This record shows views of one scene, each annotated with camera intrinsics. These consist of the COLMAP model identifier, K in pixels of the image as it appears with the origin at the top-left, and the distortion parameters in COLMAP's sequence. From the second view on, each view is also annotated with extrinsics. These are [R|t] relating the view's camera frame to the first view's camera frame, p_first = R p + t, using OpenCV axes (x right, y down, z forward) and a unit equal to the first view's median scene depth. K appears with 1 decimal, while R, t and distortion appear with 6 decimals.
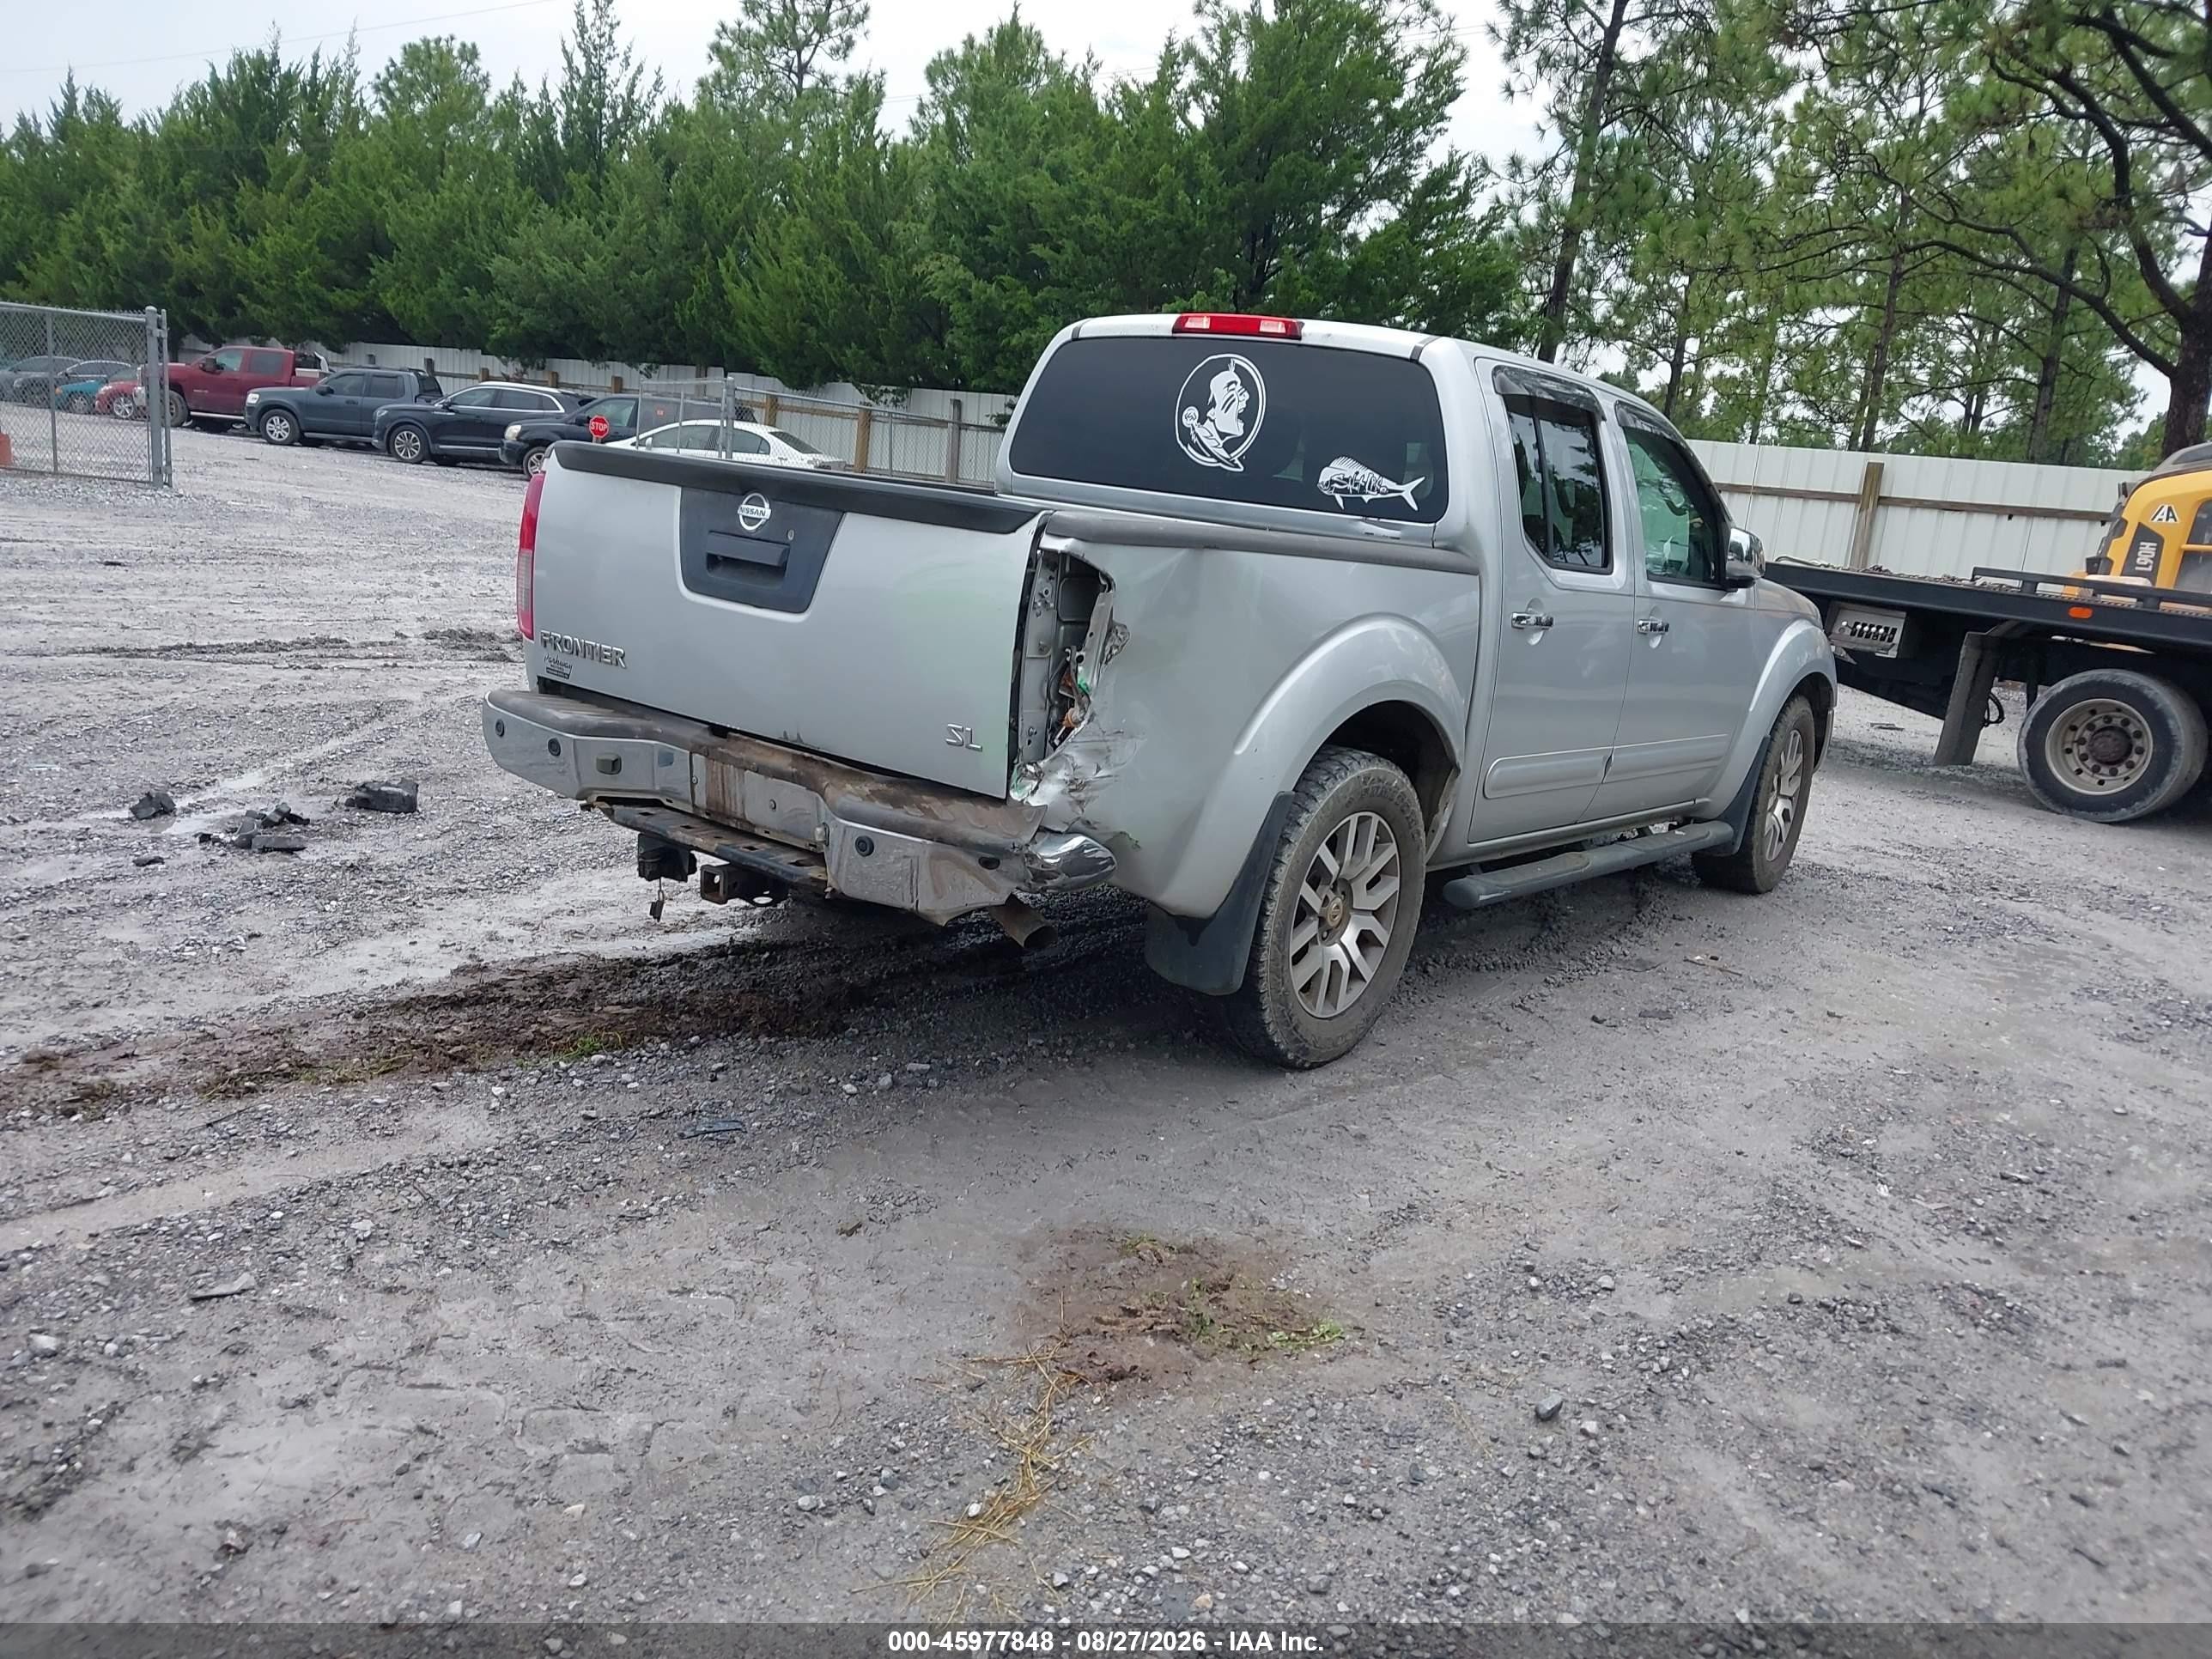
lens RADIAL K [[1713.1, 0, 1007.6], [0, 1713.1, 996.3], [0, 0, 1]] dist [0.006873, -0.008282]
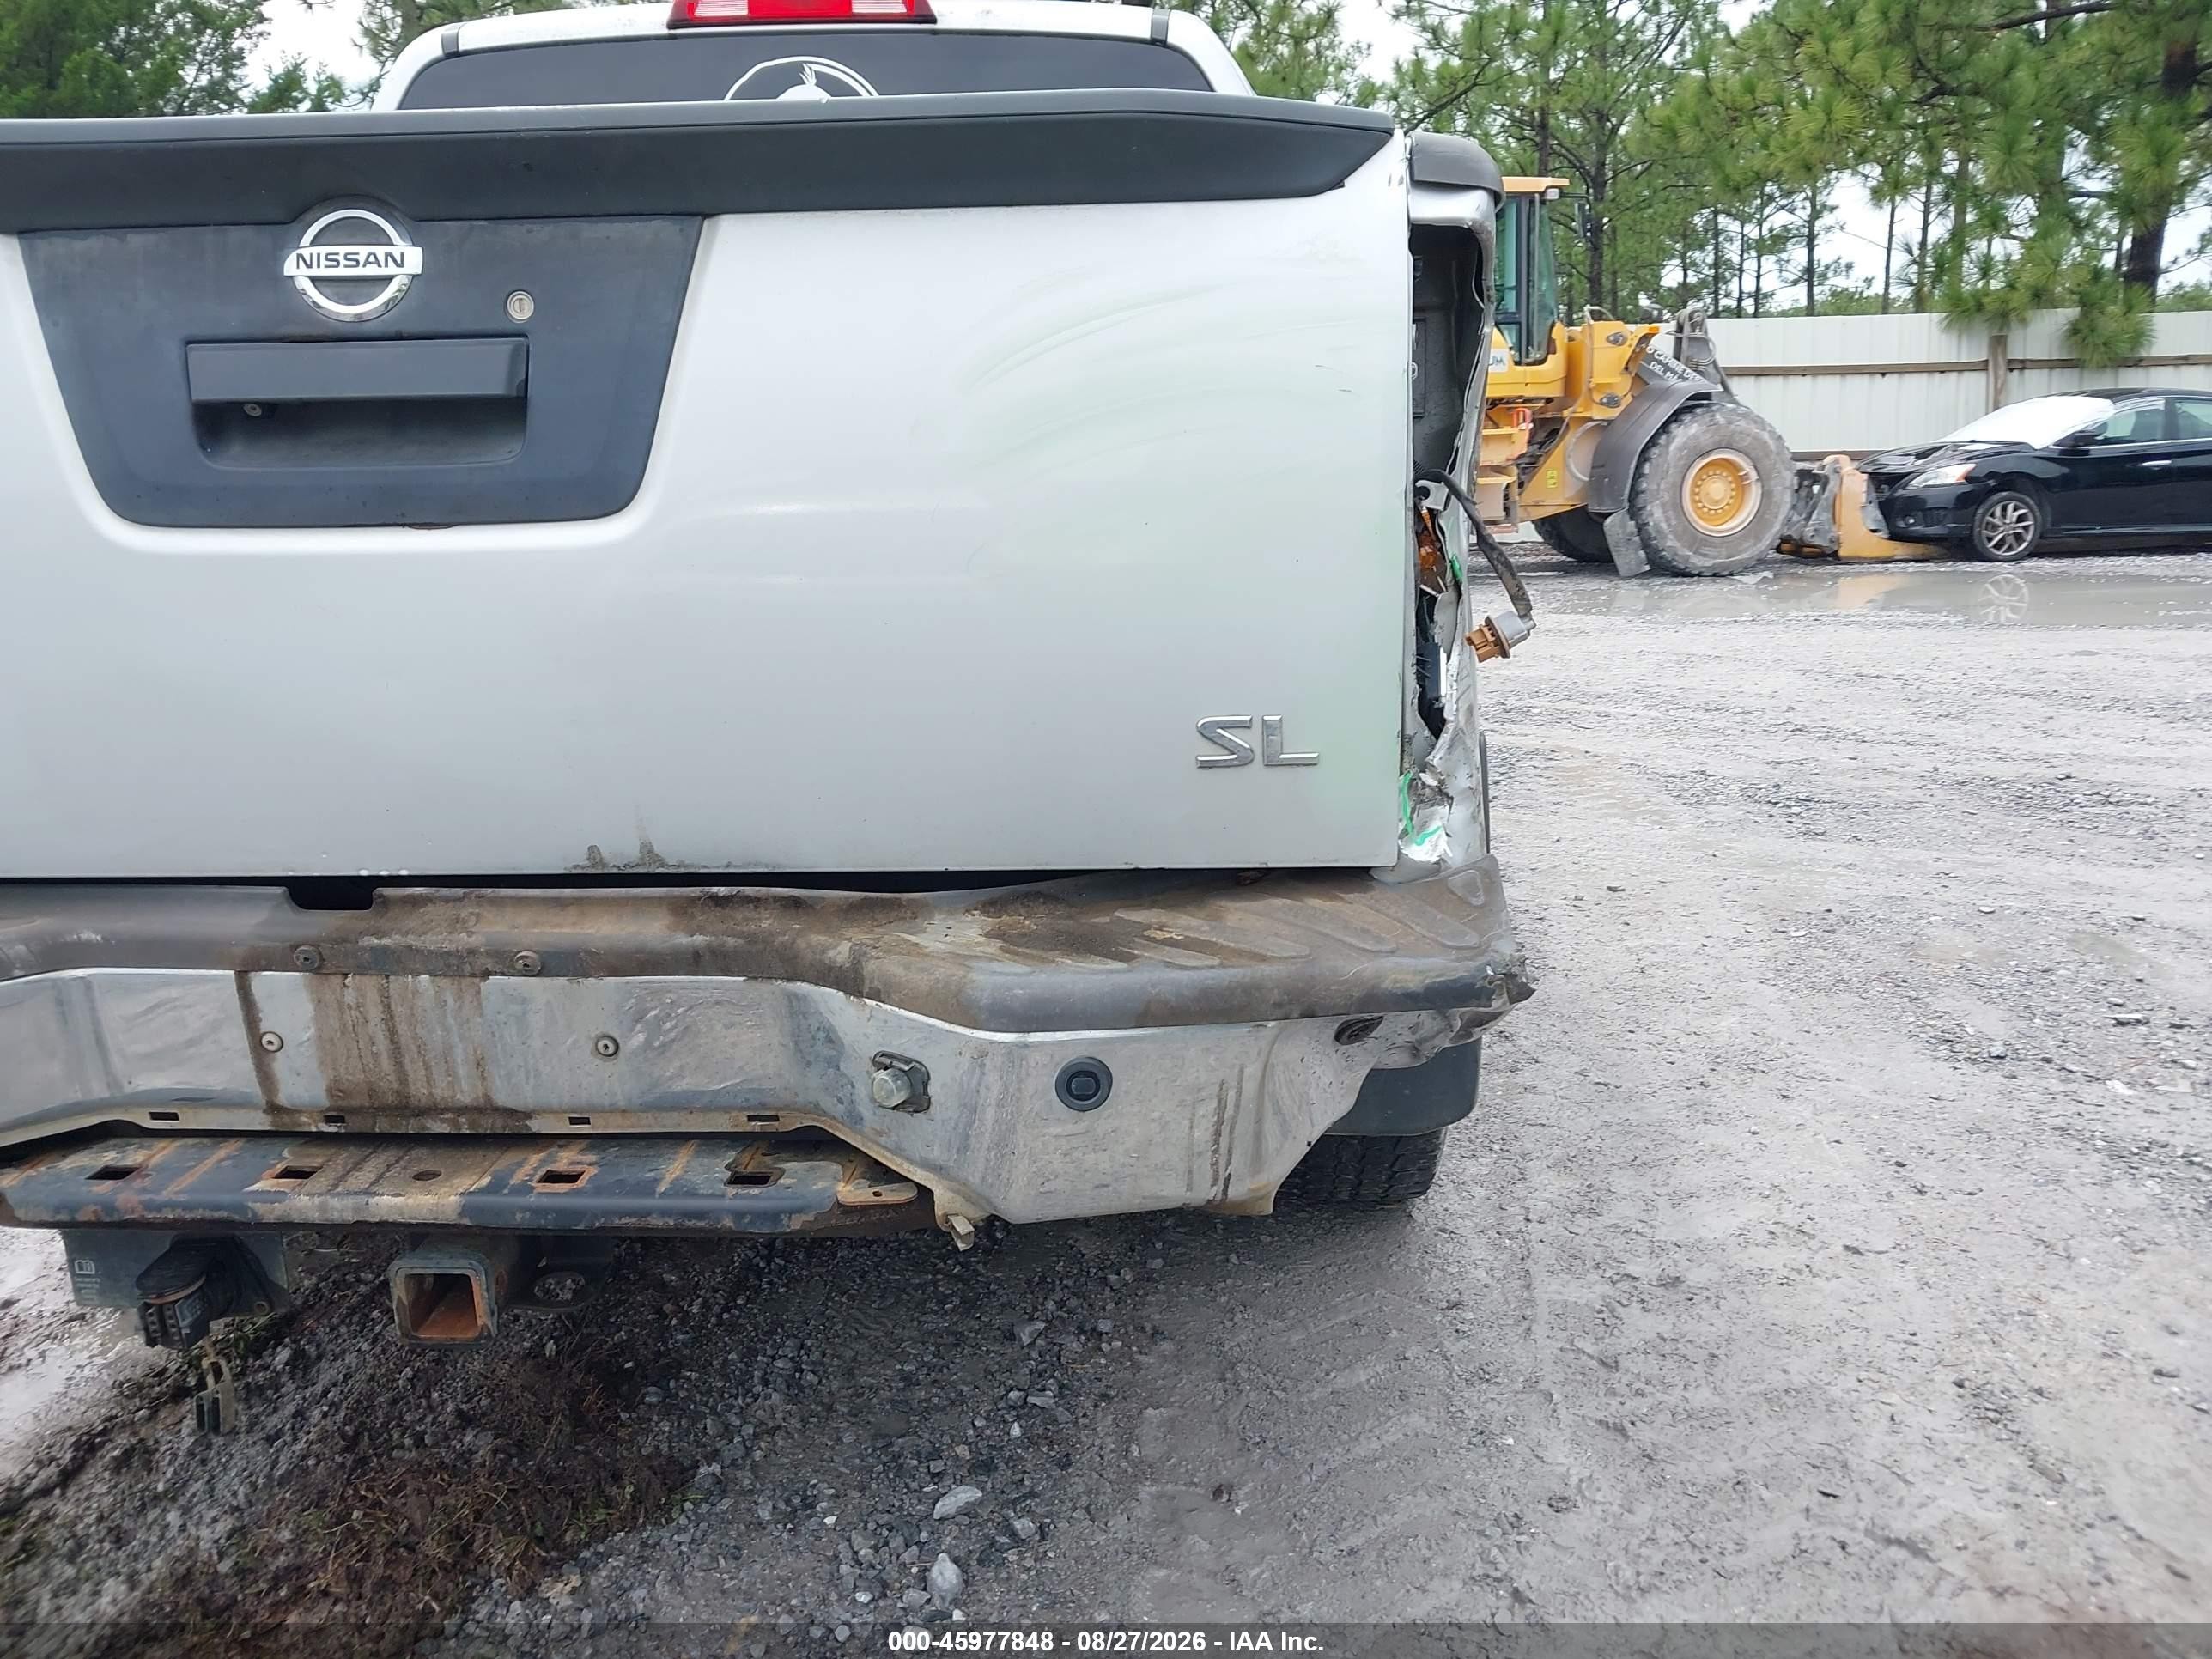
lens RADIAL K [[1761.5, 0, 1040.6], [0, 1761.5, 857.4], [0, 0, 1]] dist [0.012914, -0.004214]
pose [[0.790896, -0.243977, 0.561212, -0.235754], [0.275863, 0.960762, 0.028910, -0.120770], [-0.546244, 0.131953, 0.827167, 0.560899]]
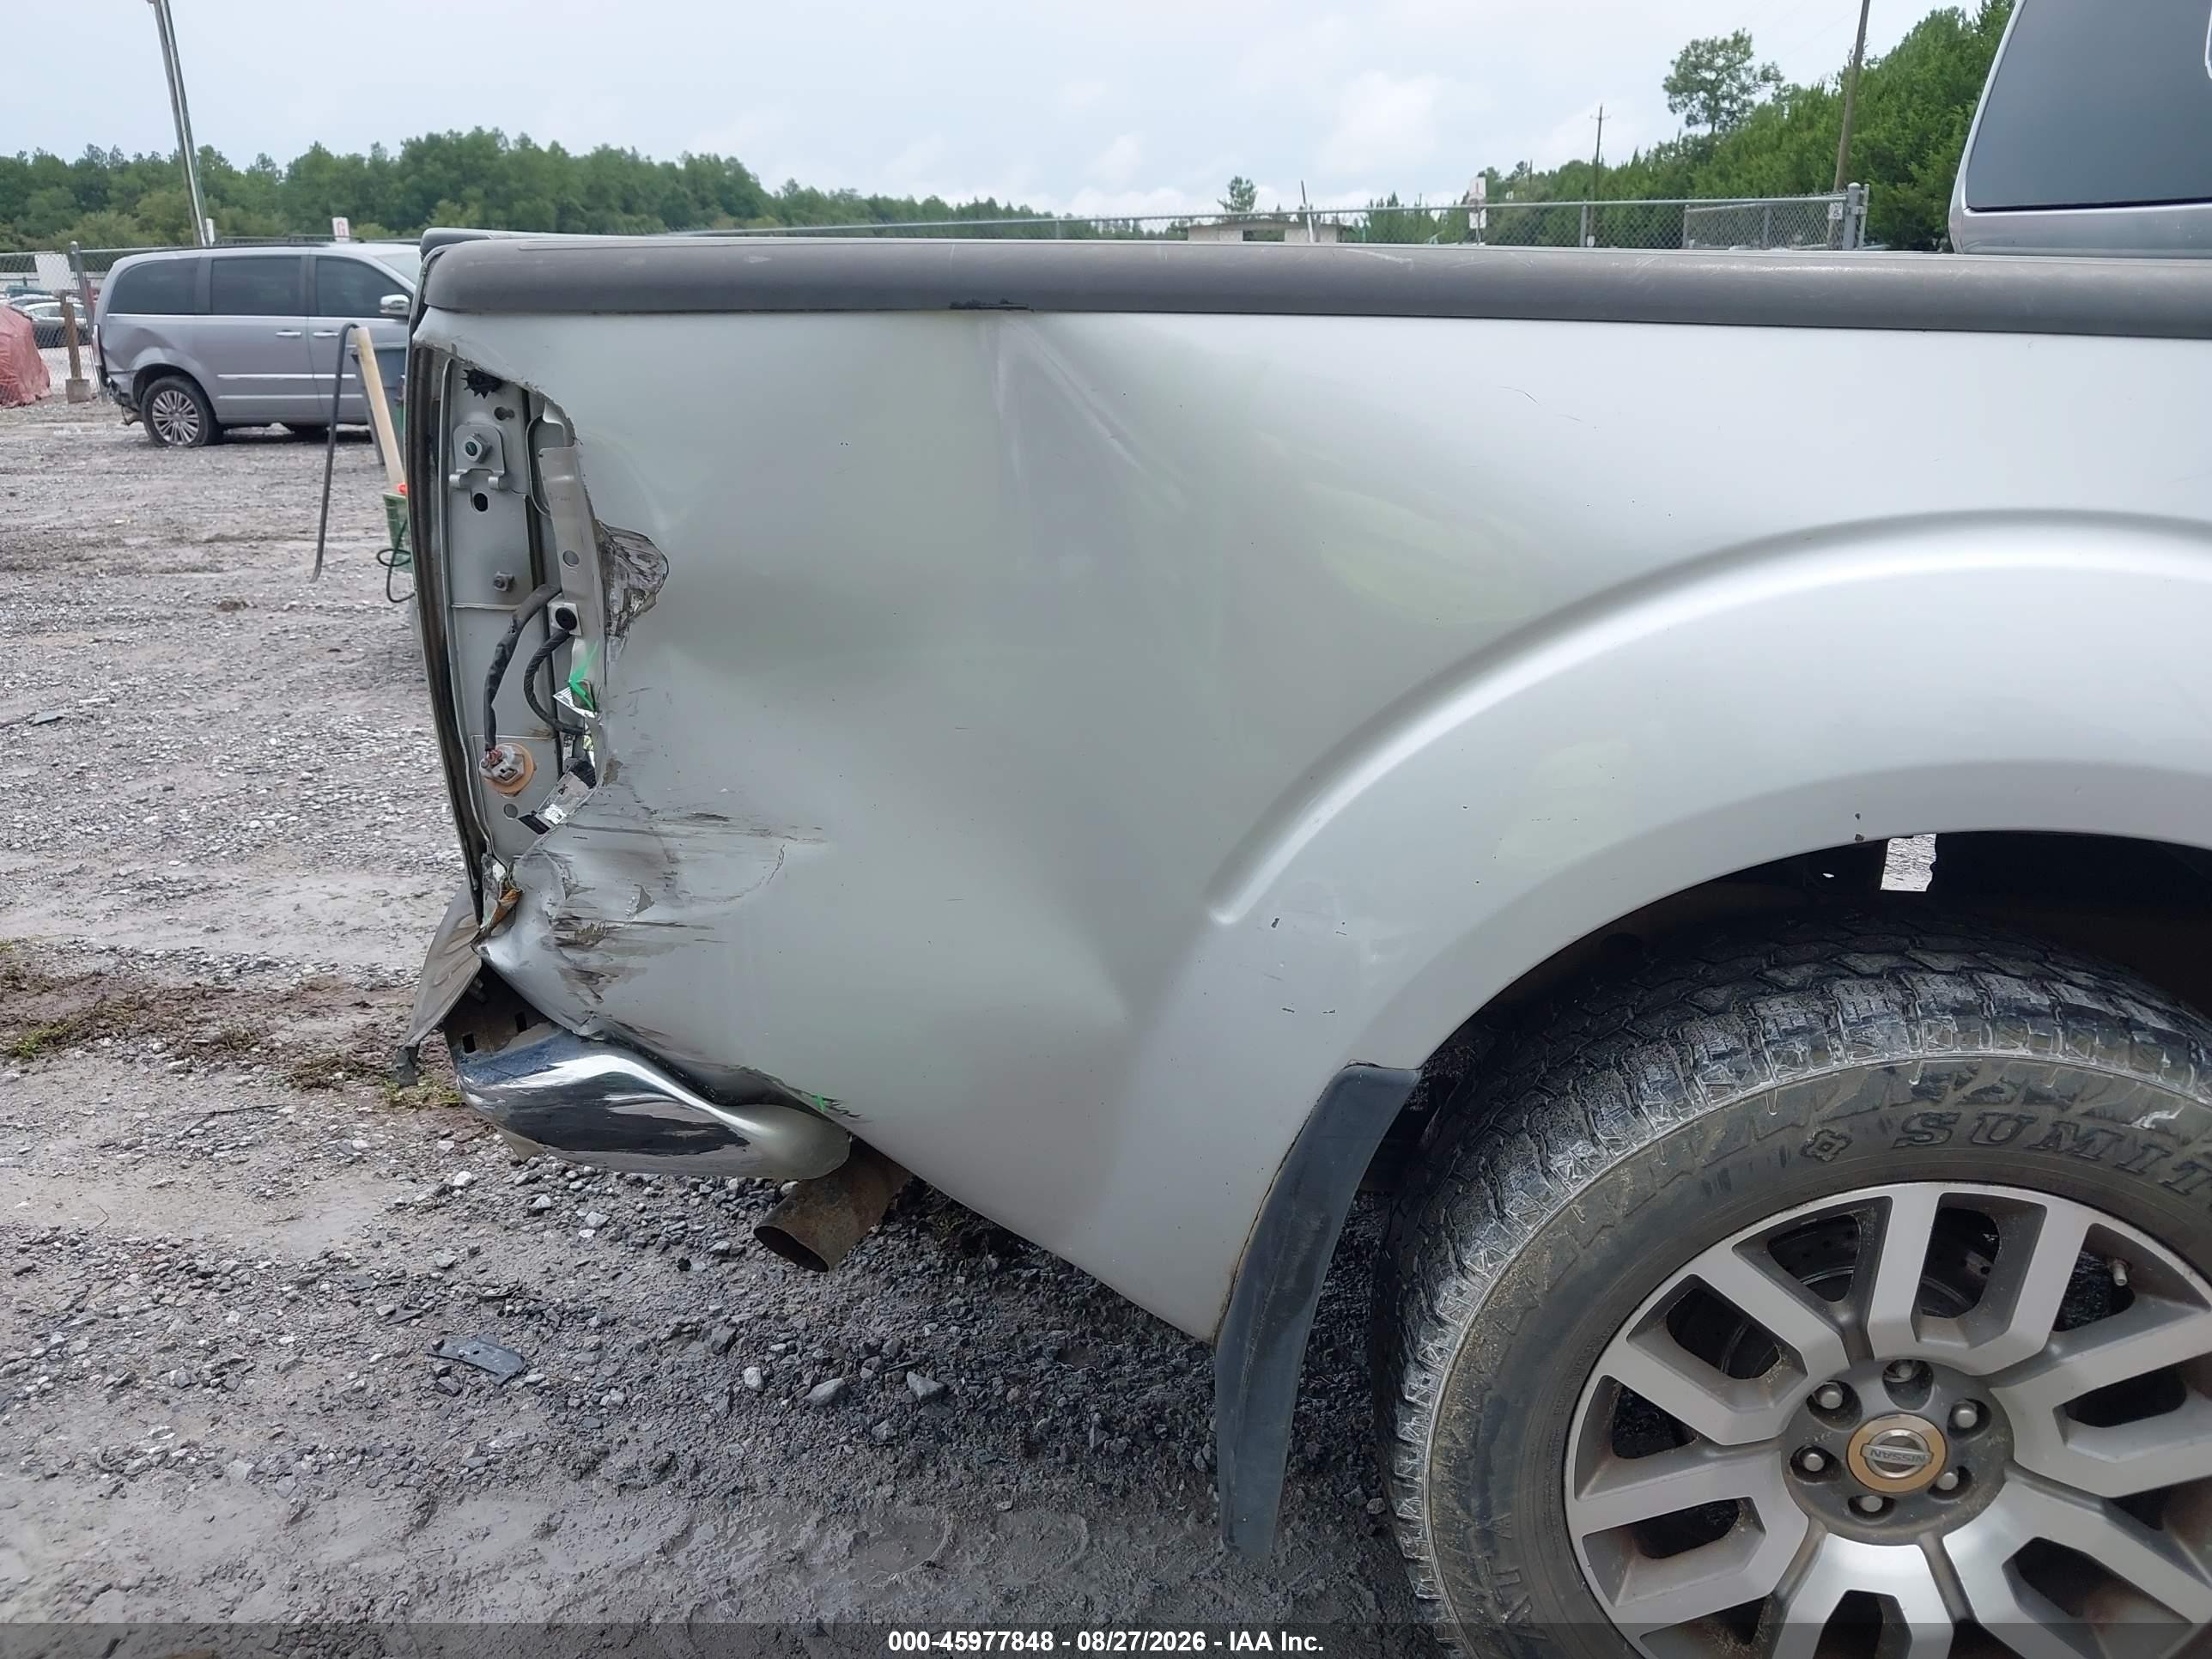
lens RADIAL K [[1739.3, 0, 1083.1], [0, 1739.3, 833.9], [0, 0, 1]] dist [0.008143, -0.001507]
pose [[0.580135, 0.152564, -0.800105, 0.346652], [-0.180799, 0.981917, 0.056140, -0.153583], [0.794201, 0.112089, 0.597228, 0.685573]]
